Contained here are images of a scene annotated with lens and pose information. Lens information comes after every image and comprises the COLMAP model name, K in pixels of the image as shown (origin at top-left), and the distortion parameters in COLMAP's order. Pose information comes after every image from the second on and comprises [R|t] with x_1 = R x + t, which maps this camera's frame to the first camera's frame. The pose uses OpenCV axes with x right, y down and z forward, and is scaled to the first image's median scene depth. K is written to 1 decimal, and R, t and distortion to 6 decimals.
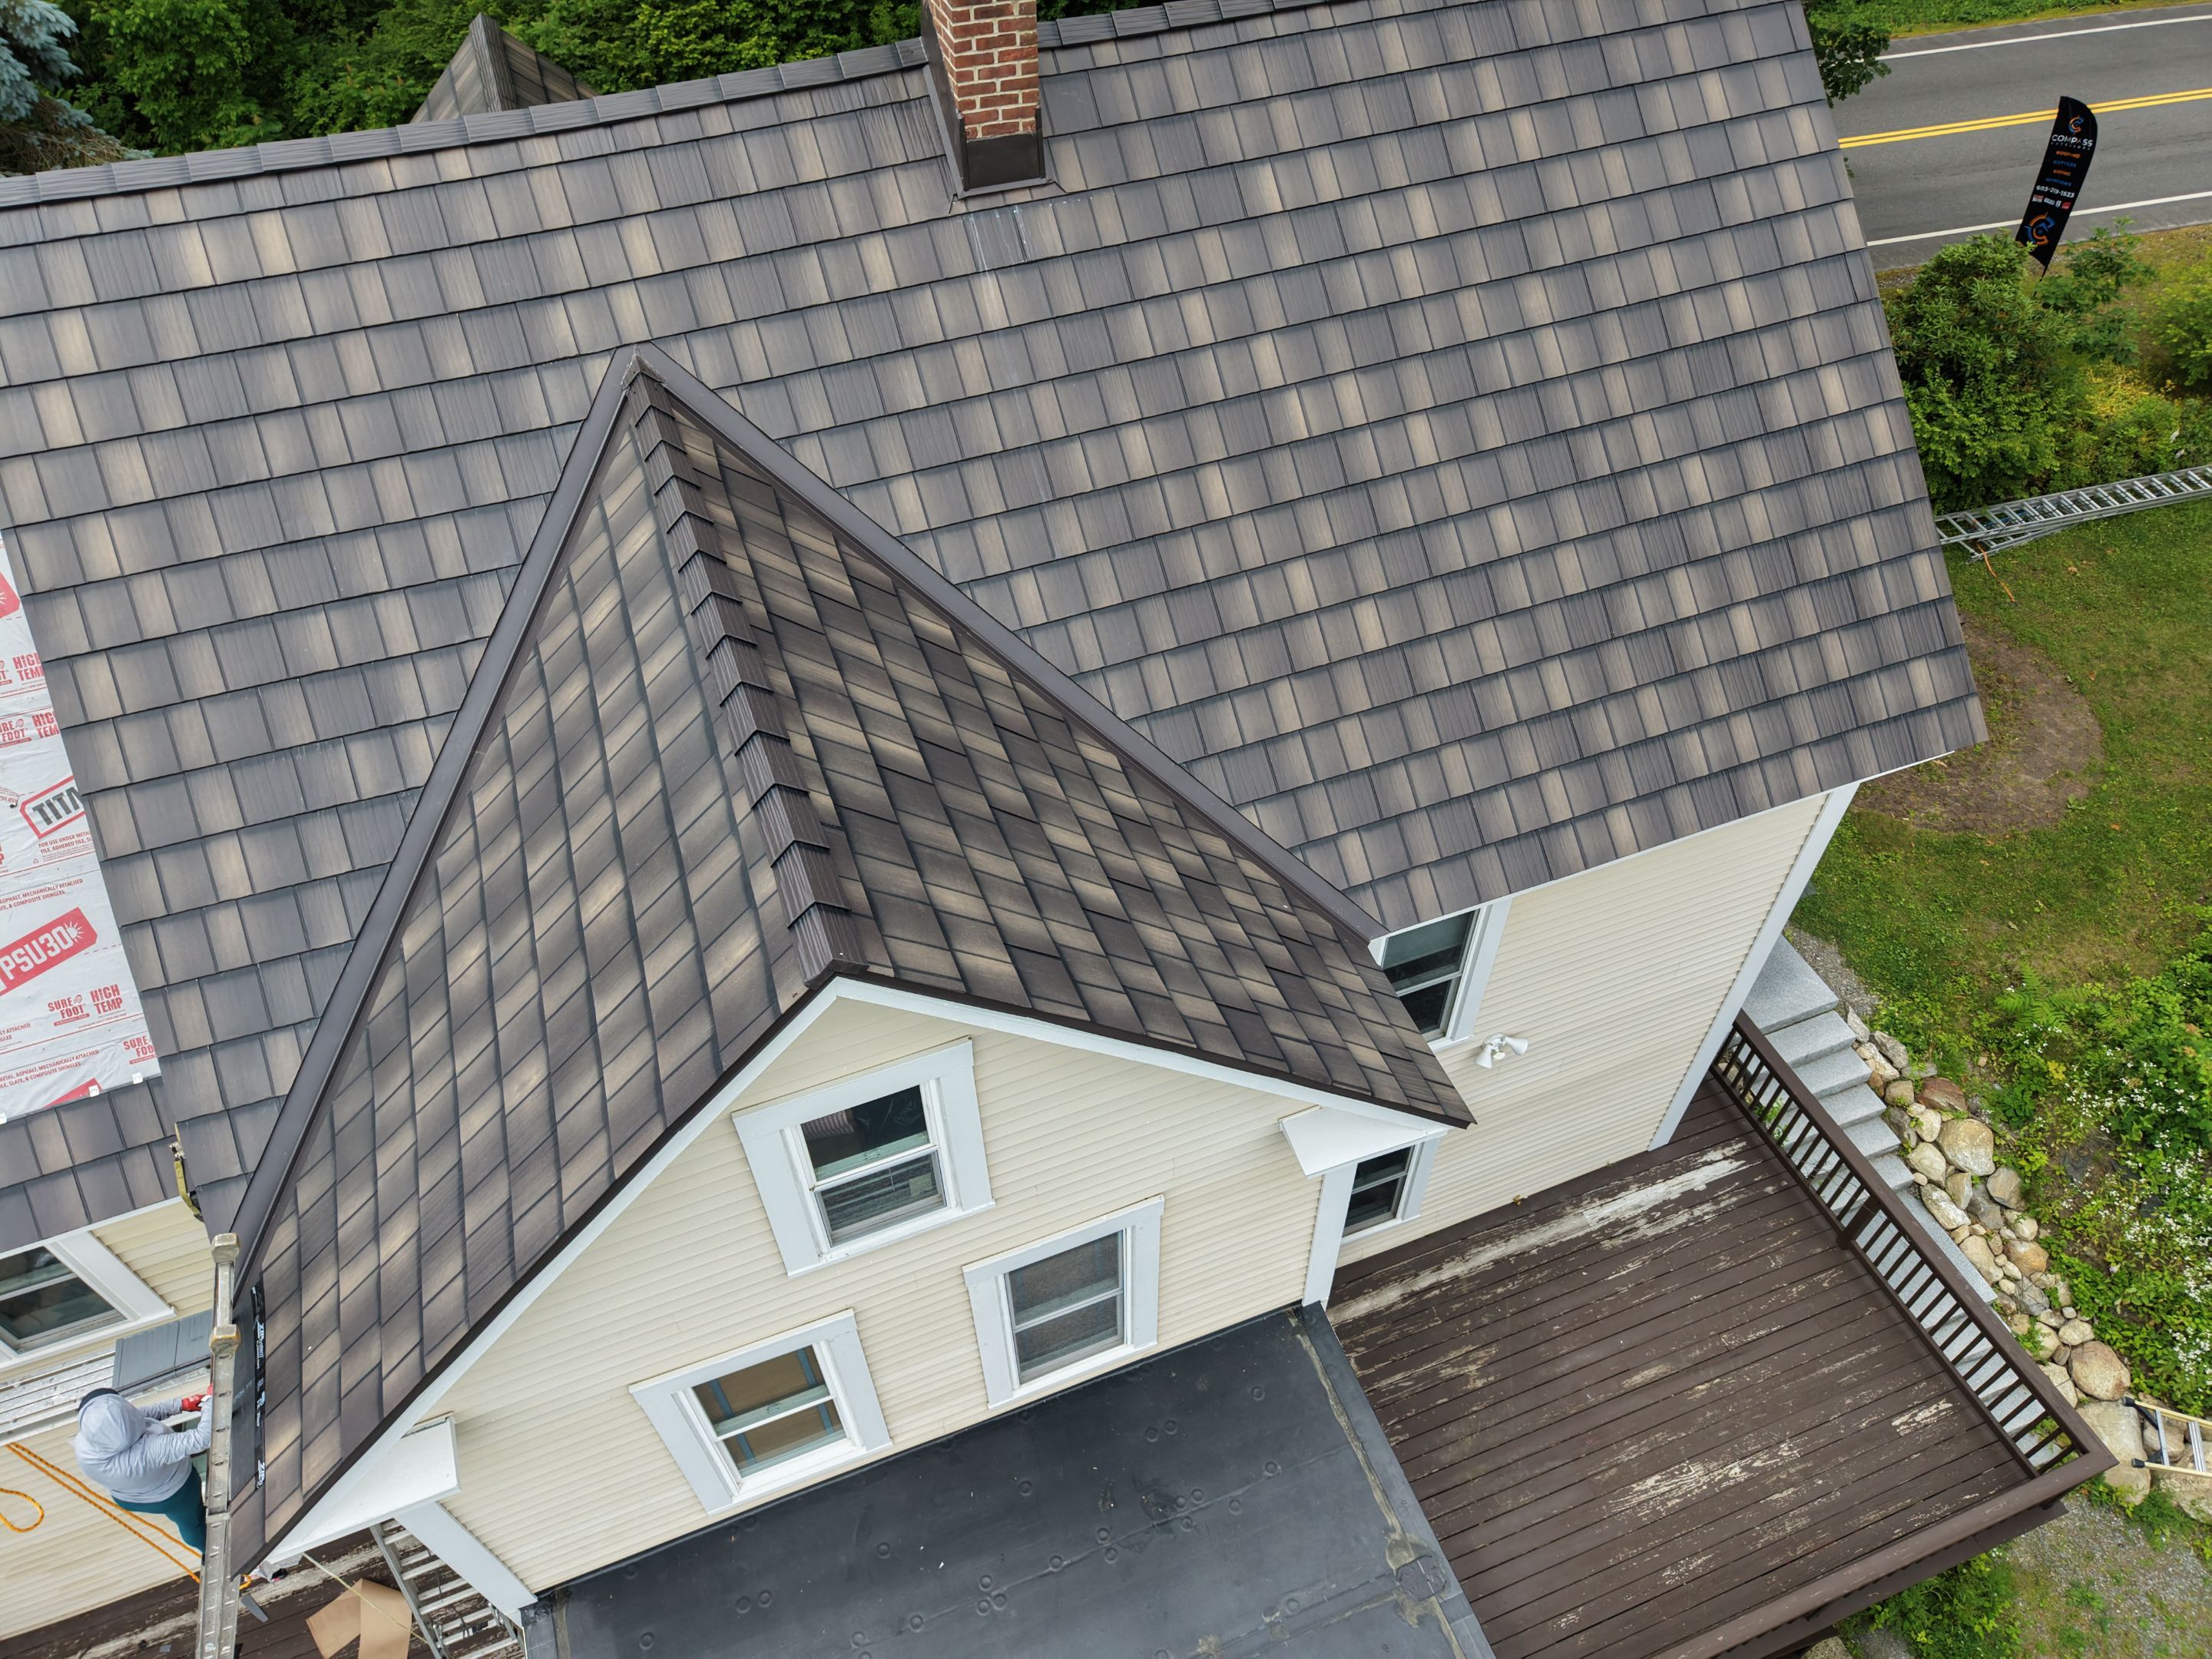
lens RADIAL K [[1475.4, 0, 1106.7], [0, 1475.4, 822.8], [0, 0, 1]] dist [0.015515, -0.014594]
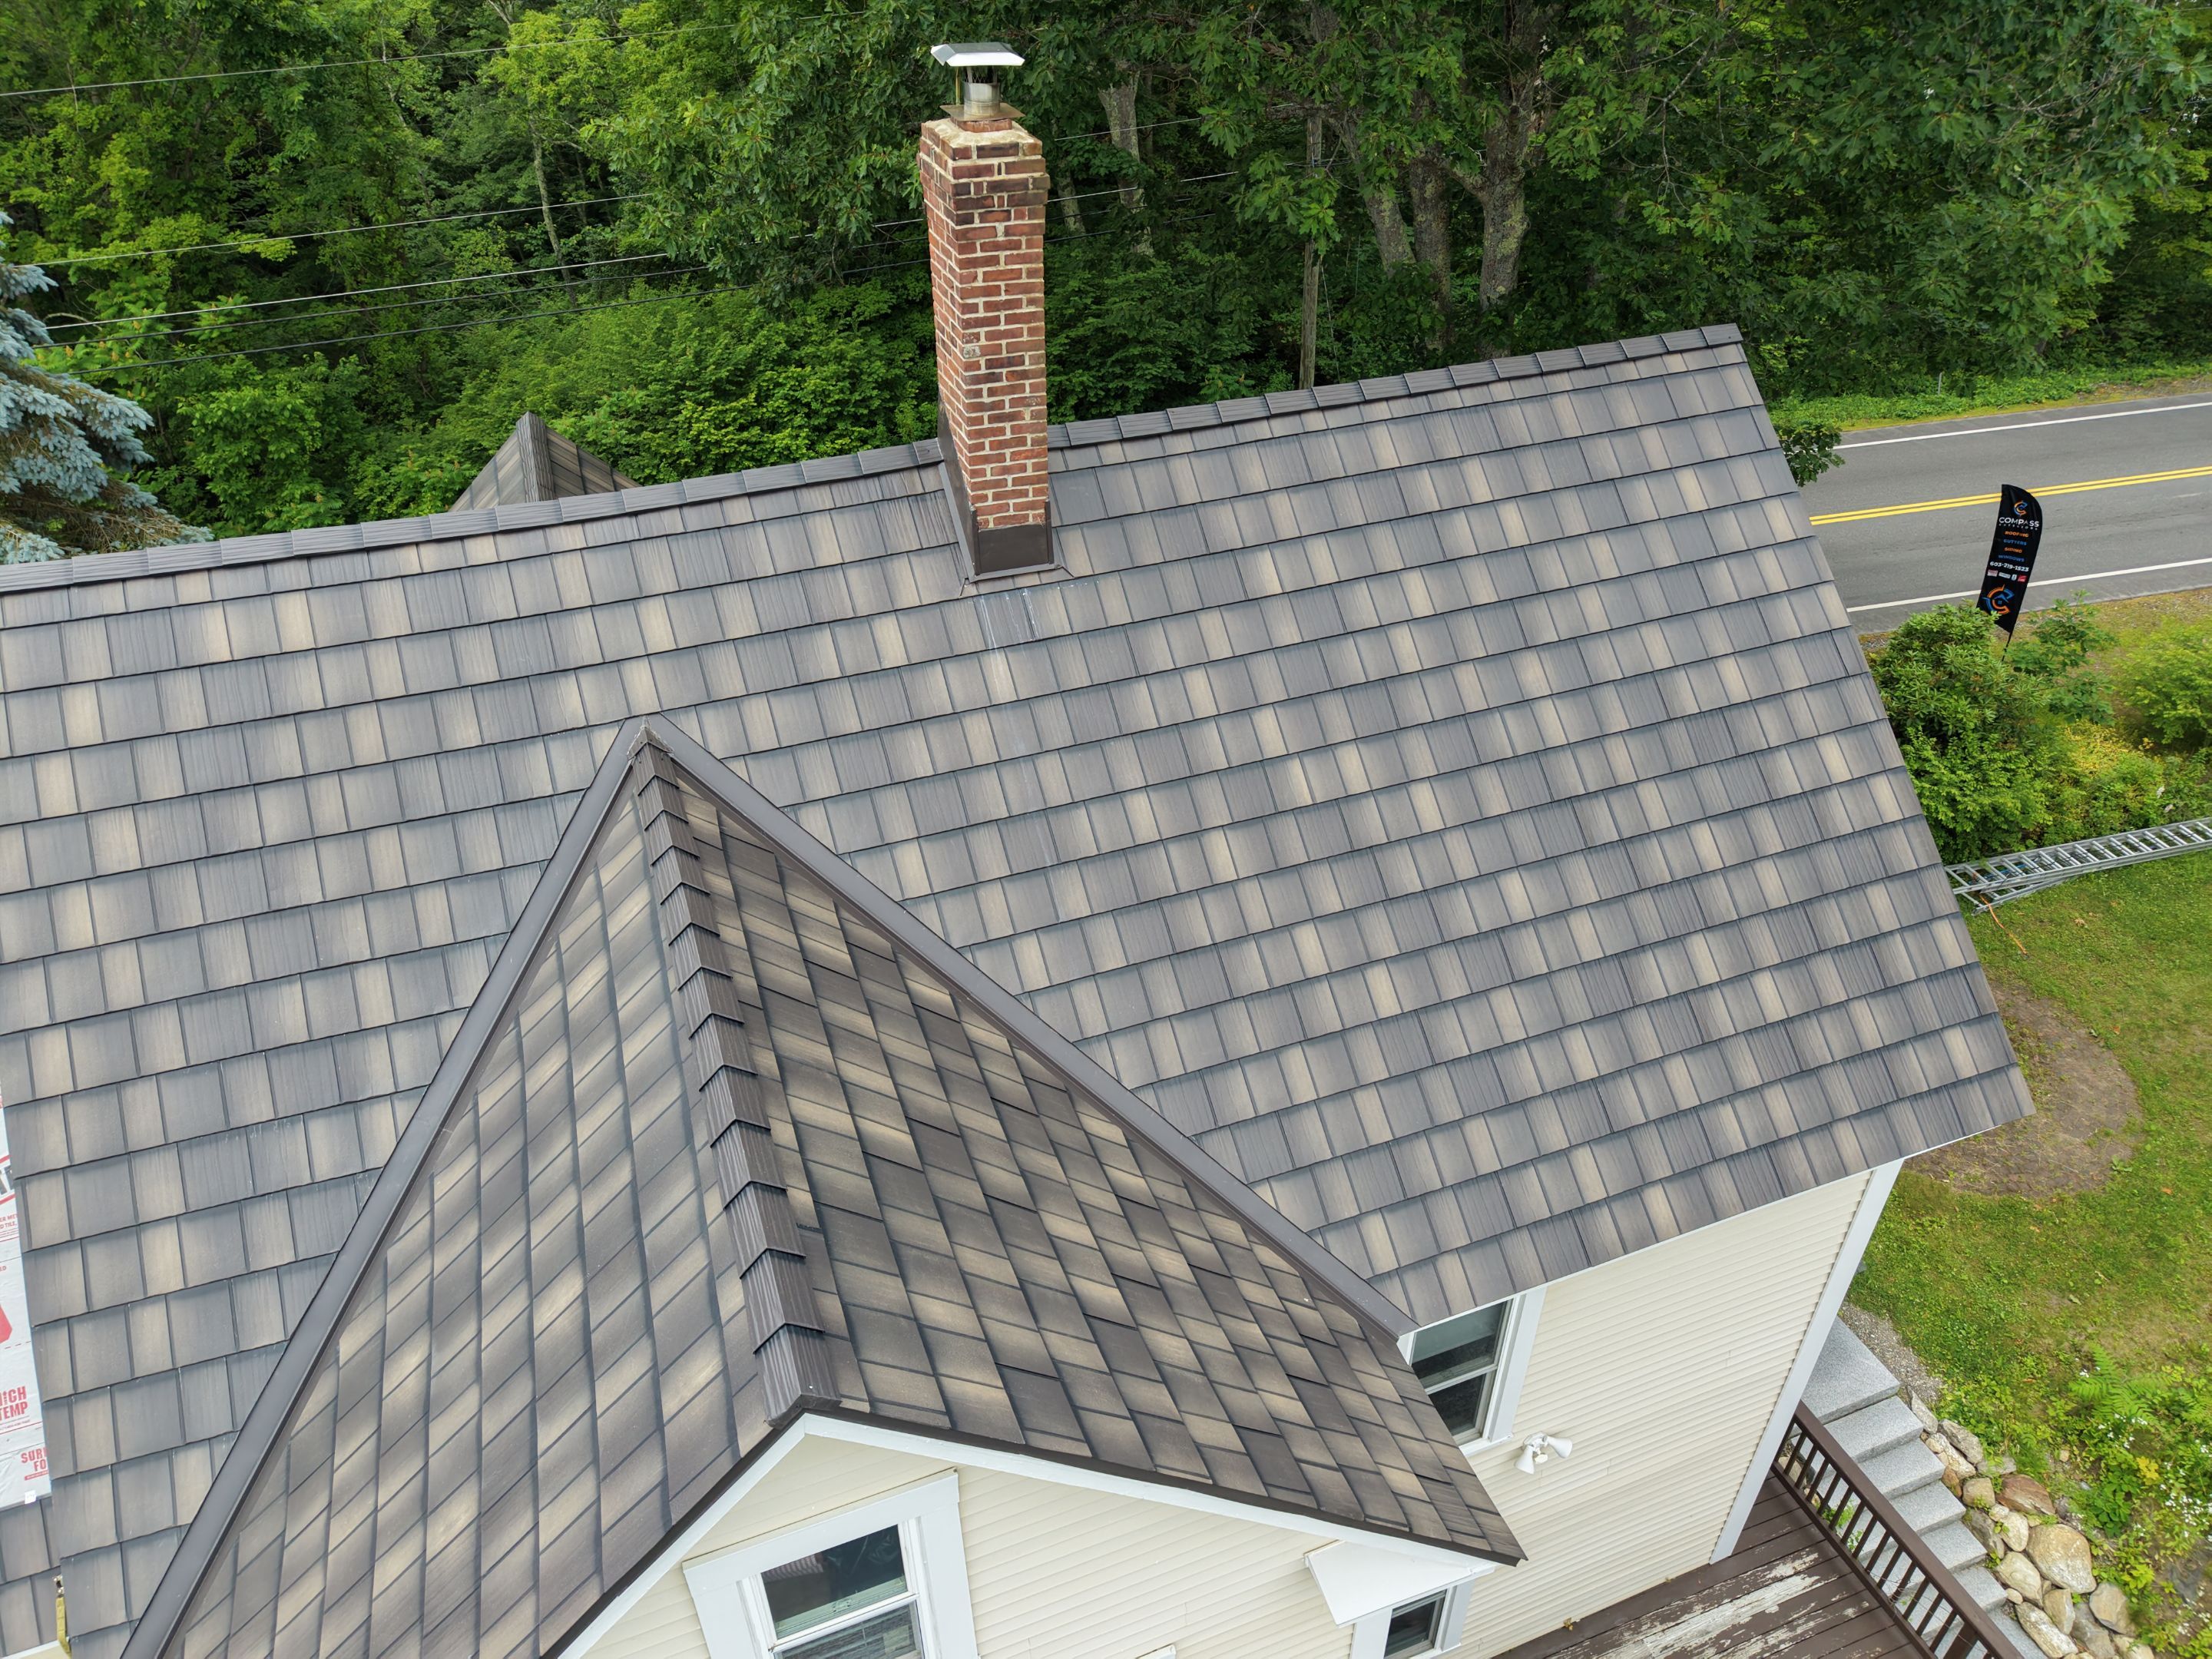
lens RADIAL K [[1475.4, 0, 1110.0], [0, 1475.4, 823.4], [0, 0, 1]] dist [0.015515, -0.014594]
pose [[0.999996, 0.002704, -0.001030, -0.000286], [-0.002866, 0.974605, -0.223913, -0.024732], [0.000398, 0.223915, 0.974609, 0.031843]]
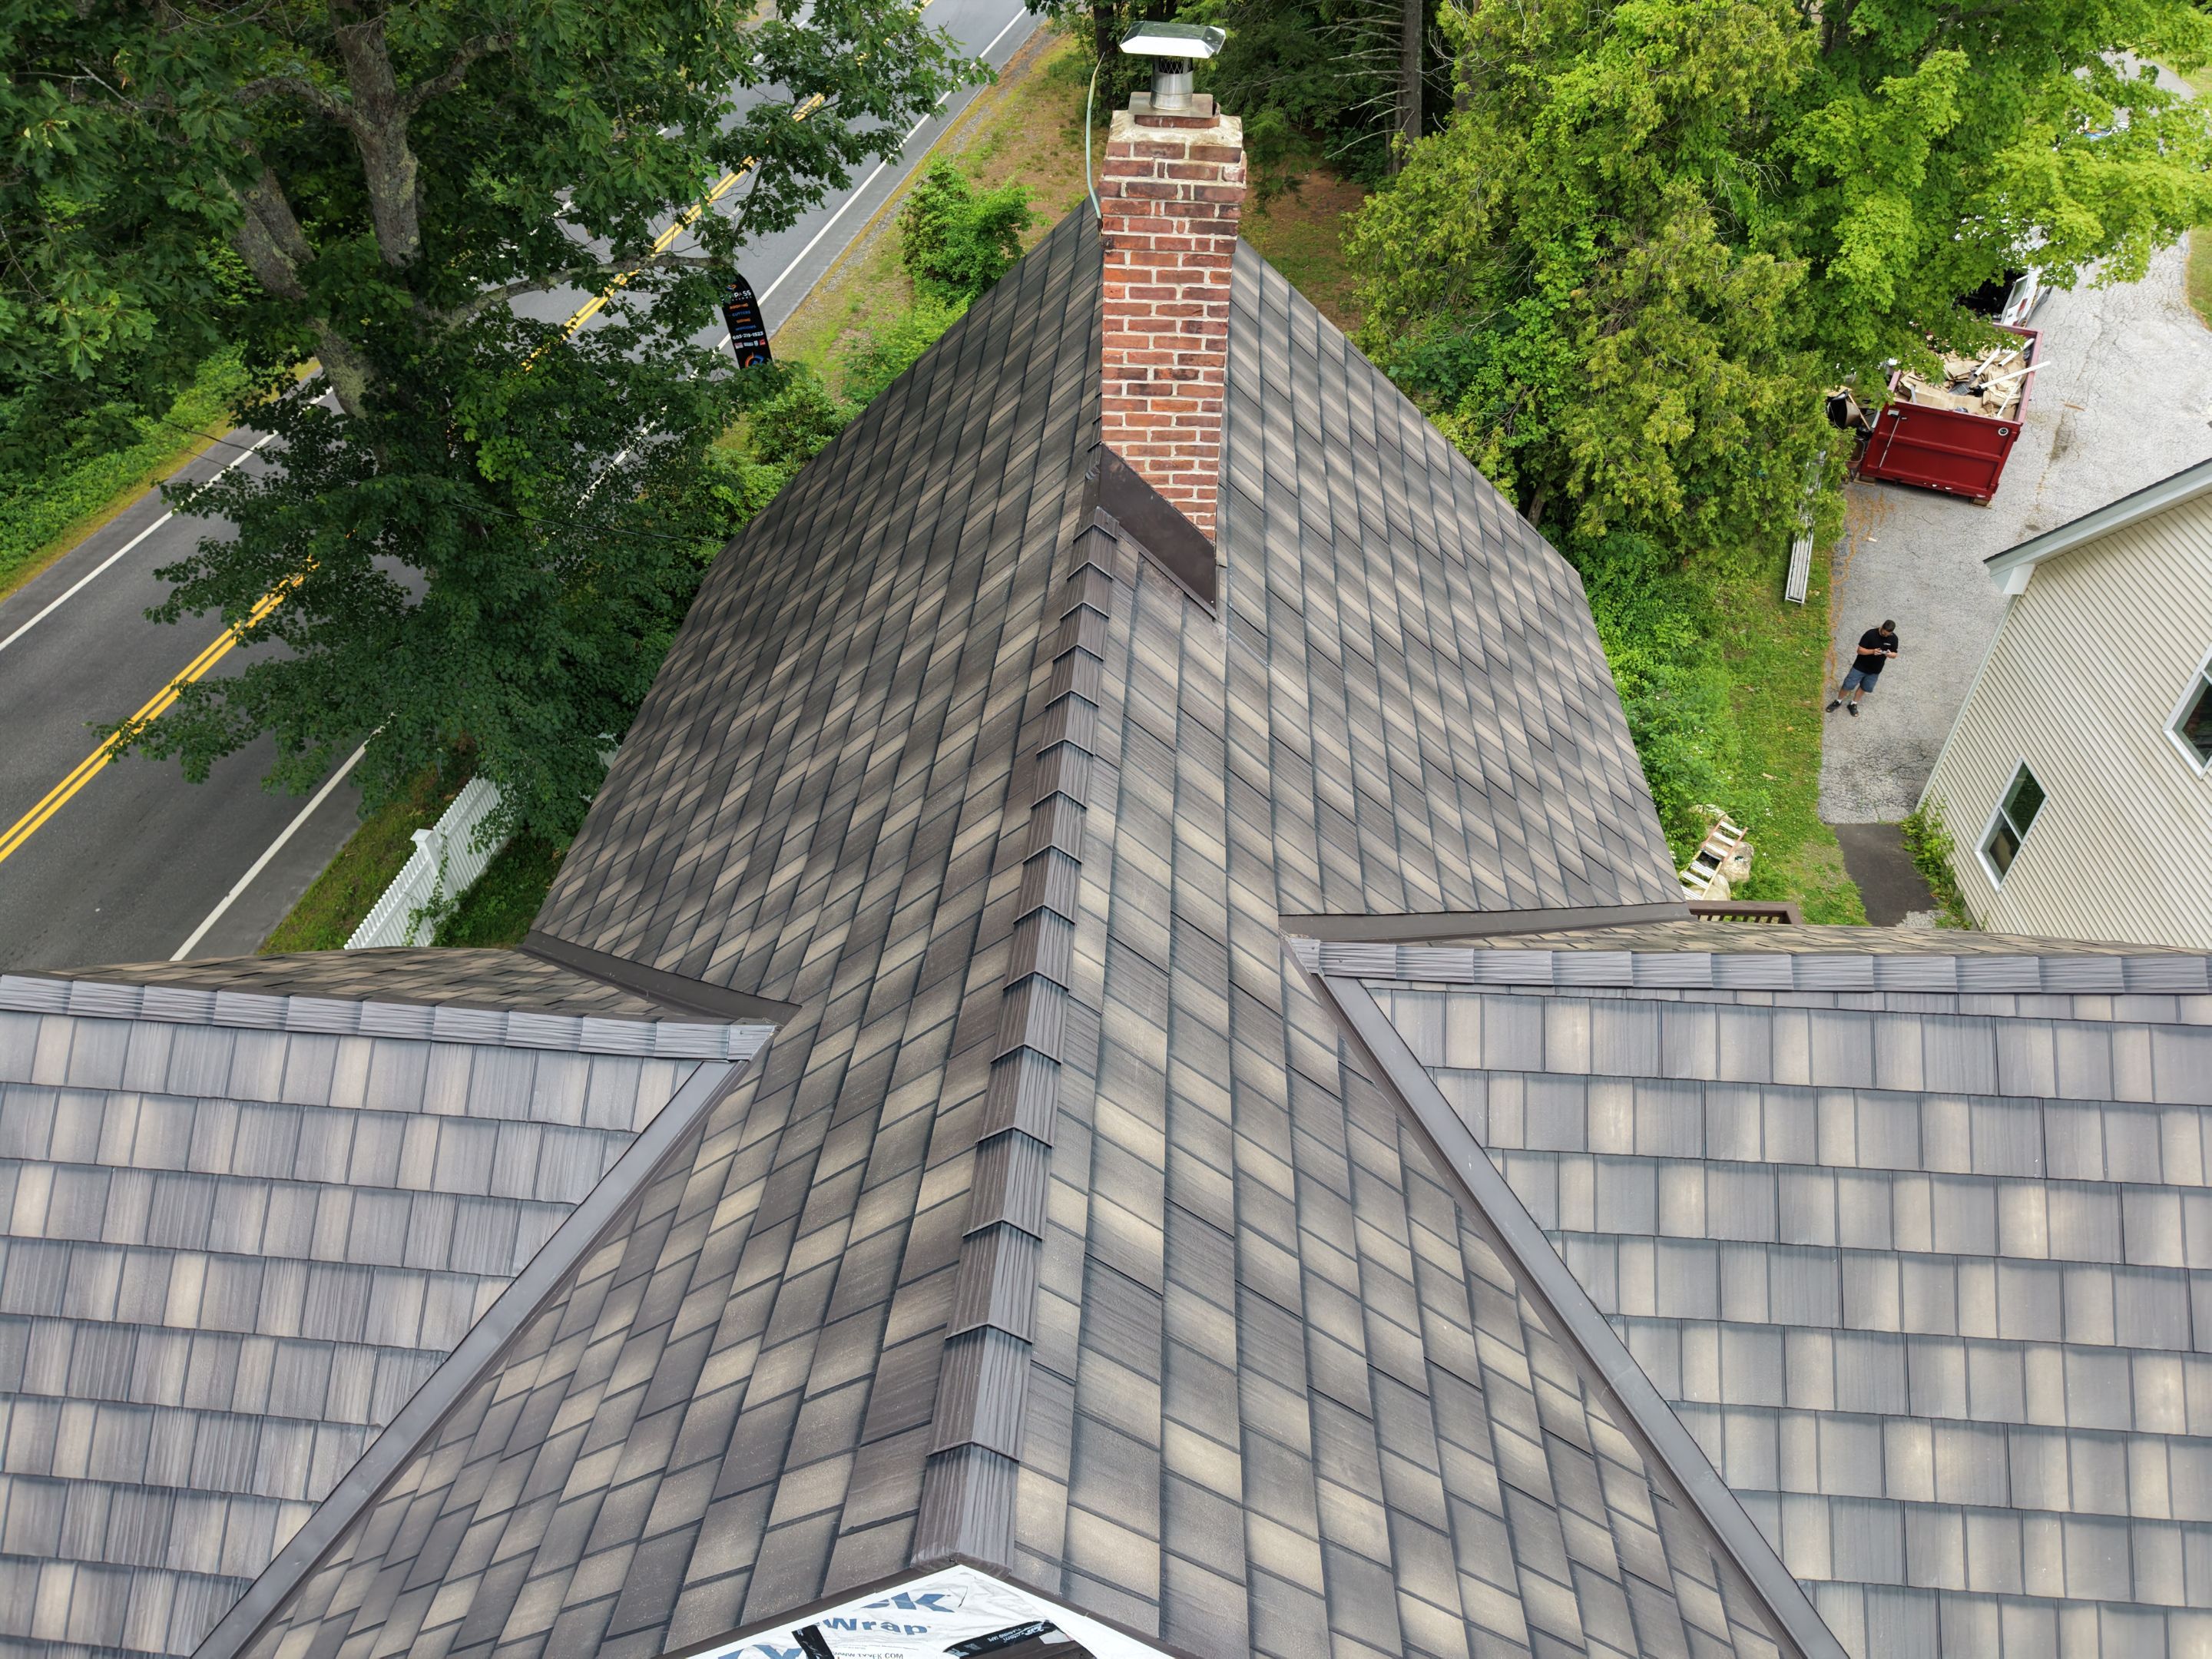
lens RADIAL K [[1475.4, 0, 1106.1], [0, 1475.4, 832.3], [0, 0, 1]] dist [0.015515, -0.014594]
pose [[0.414232, -0.590038, 0.693013, -0.831395], [0.670367, 0.712806, 0.206194, -0.553979], [-0.615646, 0.379160, 0.690809, 0.444358]]
